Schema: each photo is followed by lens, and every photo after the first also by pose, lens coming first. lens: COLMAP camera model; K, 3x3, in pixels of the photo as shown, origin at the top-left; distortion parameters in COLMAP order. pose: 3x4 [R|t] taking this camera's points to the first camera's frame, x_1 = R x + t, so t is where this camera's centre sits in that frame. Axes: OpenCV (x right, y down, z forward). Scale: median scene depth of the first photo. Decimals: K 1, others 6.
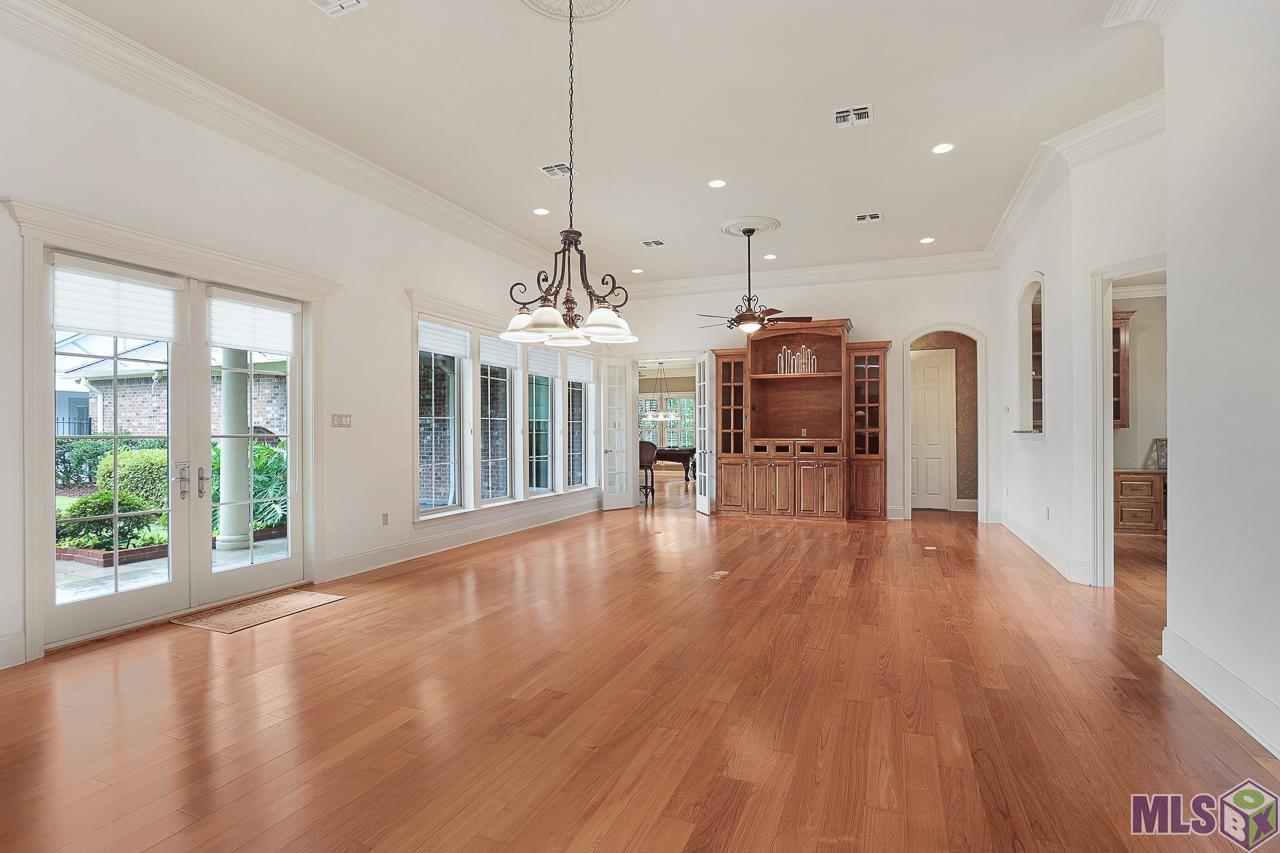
lens RADIAL K [[613.1, 0, 648.4], [0, 613.1, 423.9], [0, 0, 1]] dist [0.000097, 0.001323]
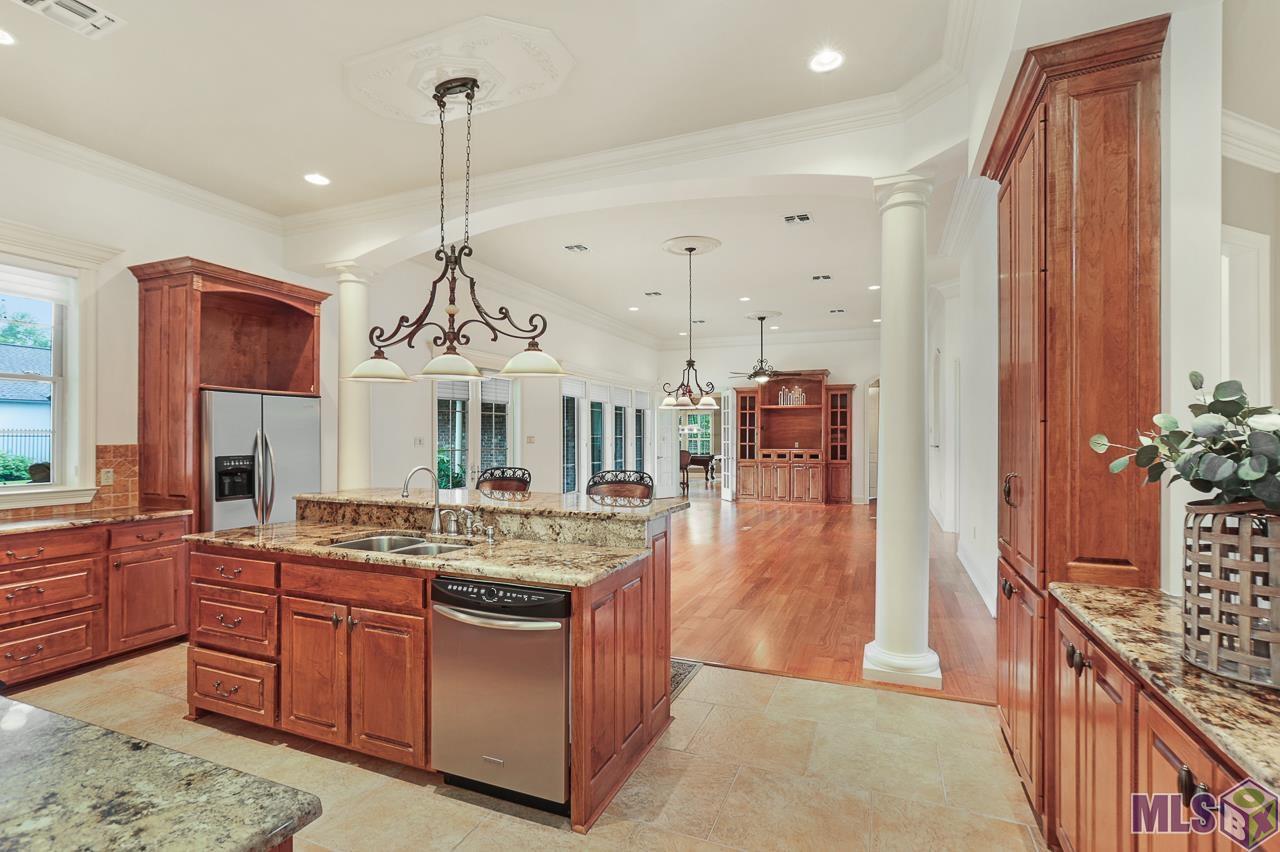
lens RADIAL K [[613.1, 0, 638.6], [0, 613.1, 438.6], [0, 0, 1]] dist [0.000097, 0.001323]
pose [[0.999940, 0.002697, -0.010579, -0.108110], [-0.002560, 0.999912, 0.013009, -0.019108], [0.010613, -0.012981, 0.999859, -0.467913]]
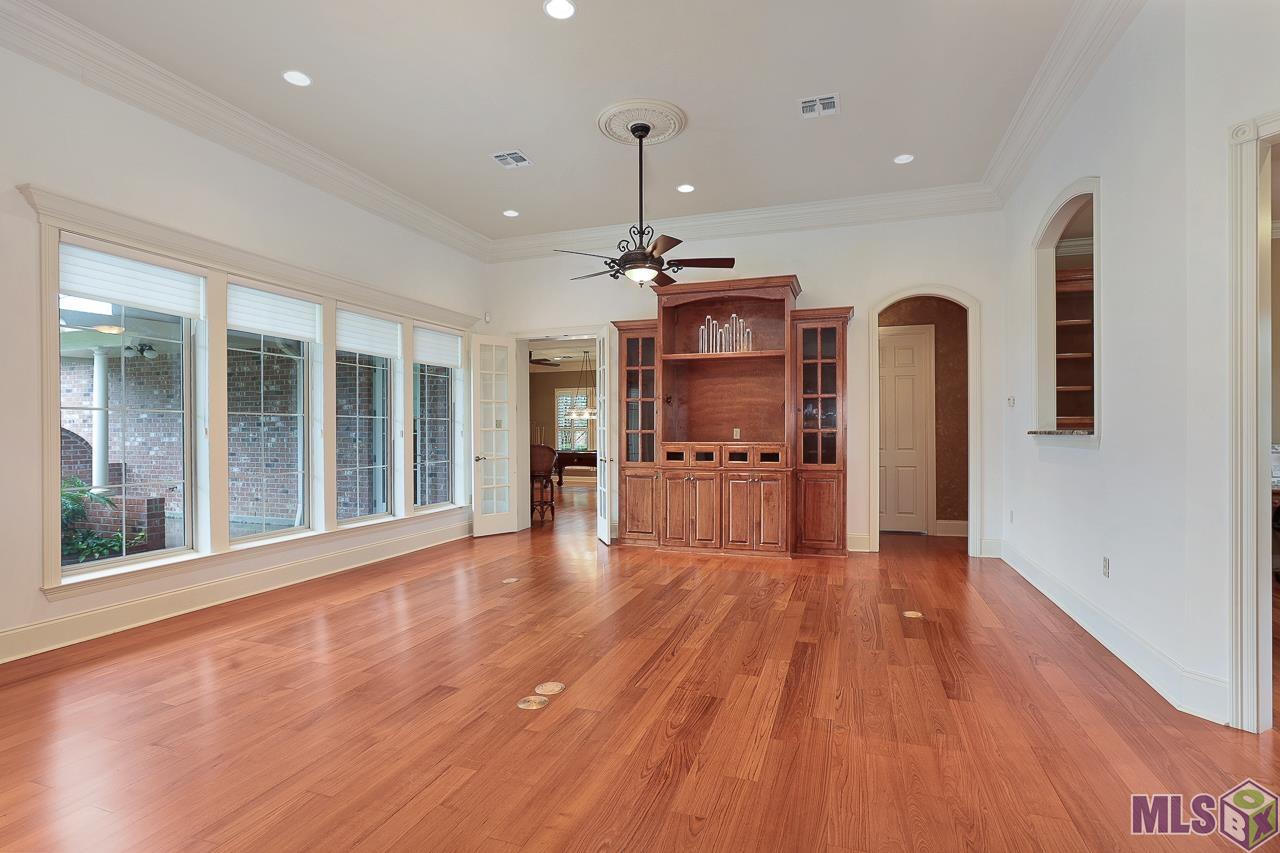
lens RADIAL K [[613.1, 0, 633.0], [0, 613.1, 430.4], [0, 0, 1]] dist [0.000097, 0.001323]
pose [[0.999626, 0.001110, 0.027312, 0.110163], [-0.001328, 0.999968, 0.007949, 0.004290], [-0.027302, -0.007983, 0.999595, 0.266928]]
